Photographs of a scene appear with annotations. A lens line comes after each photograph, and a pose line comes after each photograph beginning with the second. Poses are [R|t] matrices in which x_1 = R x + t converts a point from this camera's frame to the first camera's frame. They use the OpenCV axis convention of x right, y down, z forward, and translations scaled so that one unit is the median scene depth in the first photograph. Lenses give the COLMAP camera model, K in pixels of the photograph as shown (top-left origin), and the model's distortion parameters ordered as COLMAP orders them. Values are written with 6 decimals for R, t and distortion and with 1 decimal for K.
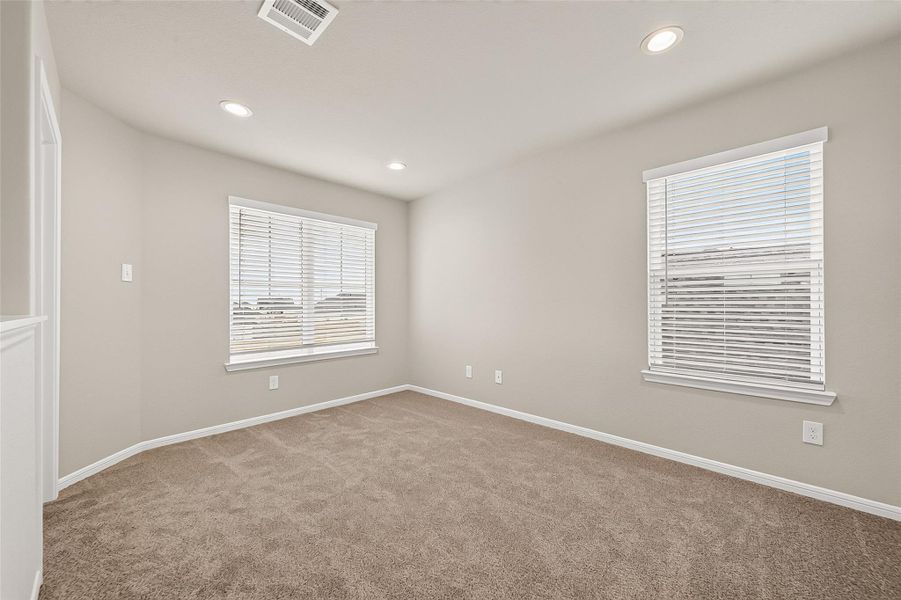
lens RADIAL K [[350.0, 0, 454.7], [0, 350.0, 303.5], [0, 0, 1]] dist [0.004264, -0.000319]
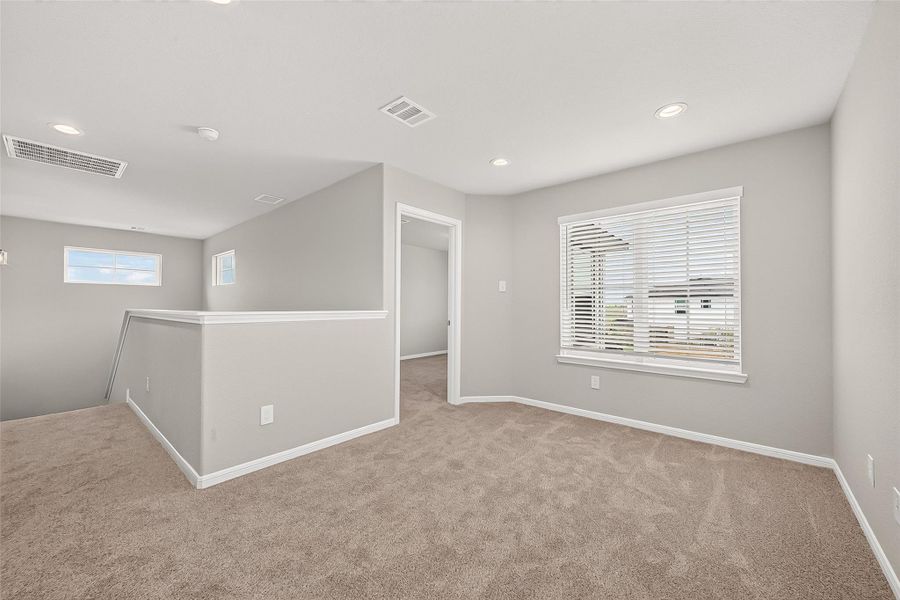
lens RADIAL K [[349.7, 0, 454.2], [0, 349.7, 303.5], [0, 0, 1]] dist [0.004264, -0.000319]
pose [[0.060733, 0.002731, -0.998150, 0.566903], [-0.006539, 0.999976, 0.002338, -0.009062], [0.998133, 0.006385, 0.060749, 0.597276]]
